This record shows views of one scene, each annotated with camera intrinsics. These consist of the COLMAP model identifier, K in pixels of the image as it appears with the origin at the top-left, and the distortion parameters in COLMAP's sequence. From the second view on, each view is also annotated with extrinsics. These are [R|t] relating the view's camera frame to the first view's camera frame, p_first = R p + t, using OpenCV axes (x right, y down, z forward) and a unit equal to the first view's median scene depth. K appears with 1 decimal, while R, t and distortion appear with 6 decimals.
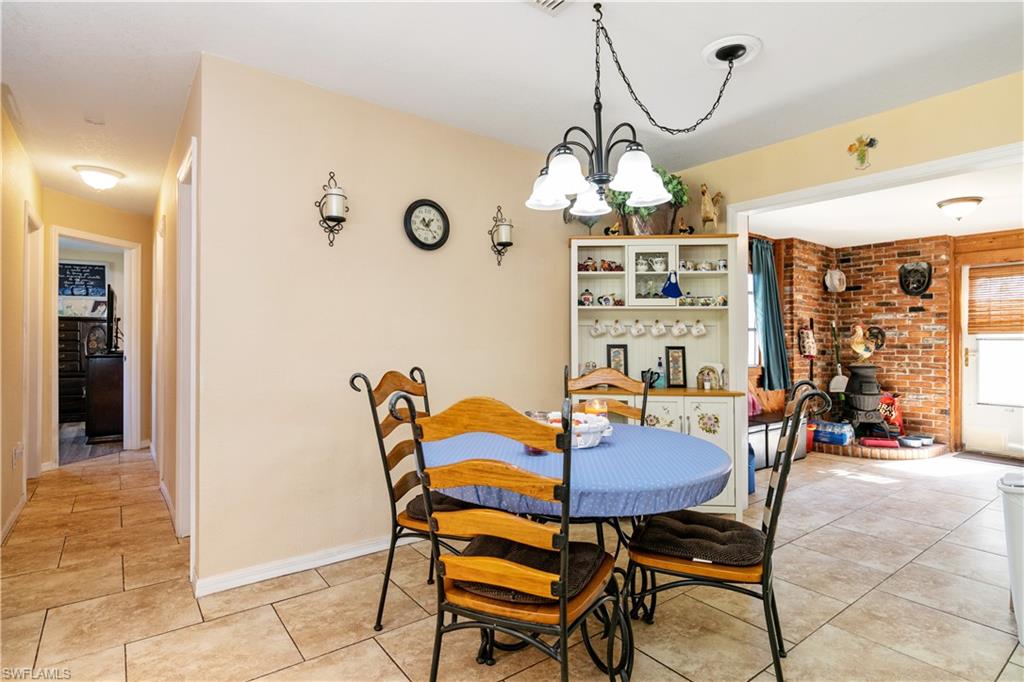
lens RADIAL K [[524.9, 0, 505.7], [0, 524.9, 358.9], [0, 0, 1]] dist [-0.002627, 0.000982]
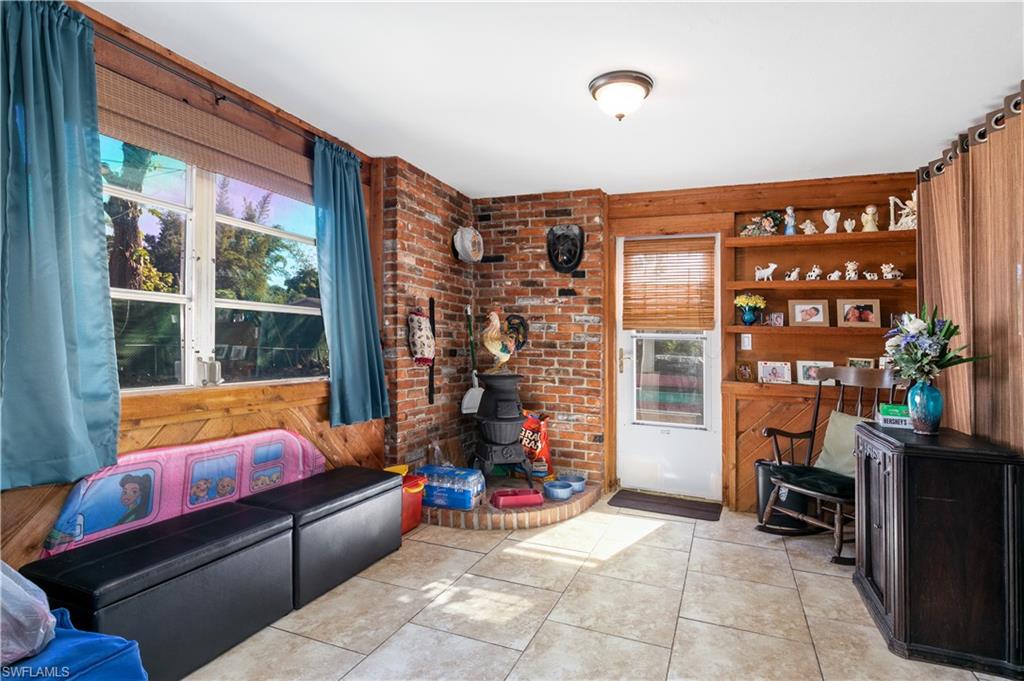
lens RADIAL K [[524.9, 0, 513.4], [0, 524.9, 341.3], [0, 0, 1]] dist [-0.002627, 0.000982]
pose [[0.856851, 0.015296, 0.515337, 0.358812], [-0.003626, 0.999714, -0.023643, -0.012379], [-0.515552, 0.018390, 0.856661, 0.433655]]
